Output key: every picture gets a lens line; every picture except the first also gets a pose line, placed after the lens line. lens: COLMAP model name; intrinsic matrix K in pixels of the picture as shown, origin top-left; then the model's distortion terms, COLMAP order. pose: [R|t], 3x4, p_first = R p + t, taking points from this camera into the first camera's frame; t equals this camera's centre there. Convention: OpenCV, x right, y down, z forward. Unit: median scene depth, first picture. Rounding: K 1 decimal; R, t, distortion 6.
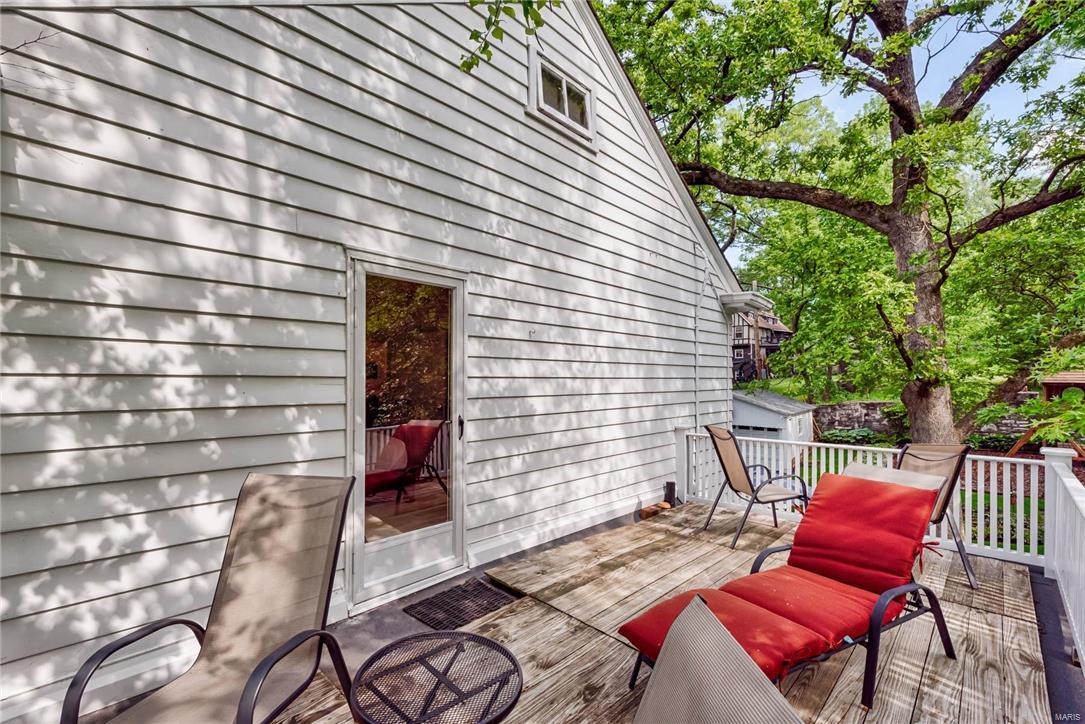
lens RADIAL K [[476.2, 0, 539.4], [0, 476.2, 385.4], [0, 0, 1]] dist [0.001420, 0.000216]
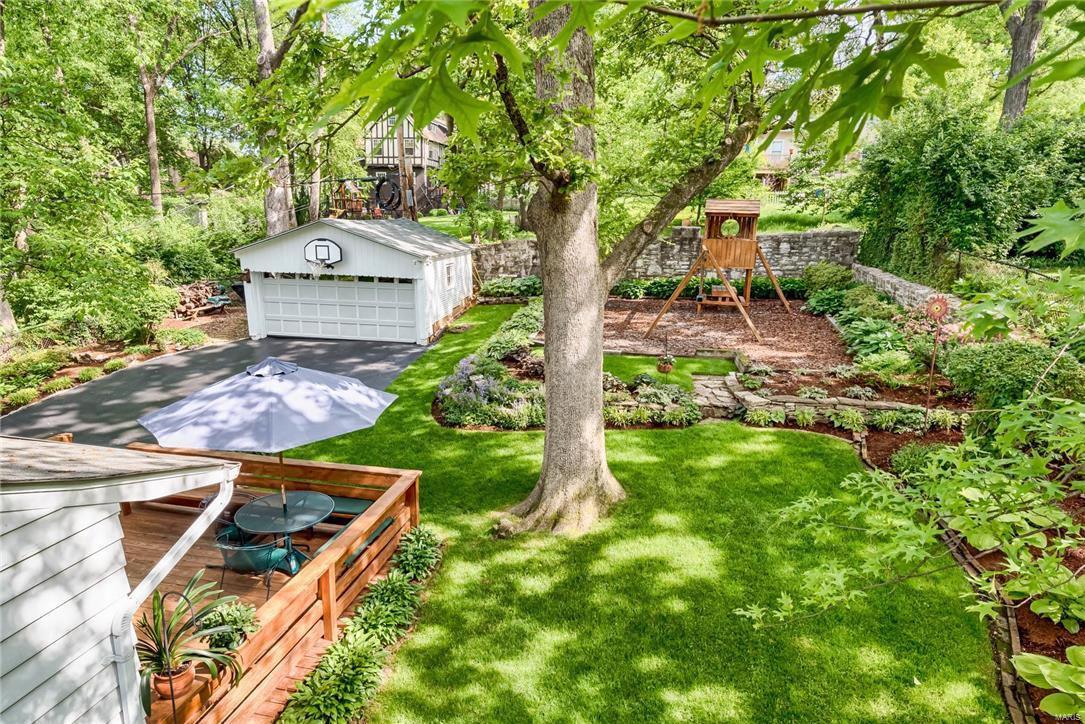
lens RADIAL K [[539.6, 0, 542.5], [0, 539.6, 362.0], [0, 0, 1]] dist [0.000430, 0.000014]
pose [[0.858351, -0.107899, 0.501589, 0.263293], [-0.011531, 0.973332, 0.229110, 0.028557], [-0.512934, -0.202441, 0.834216, 0.260831]]
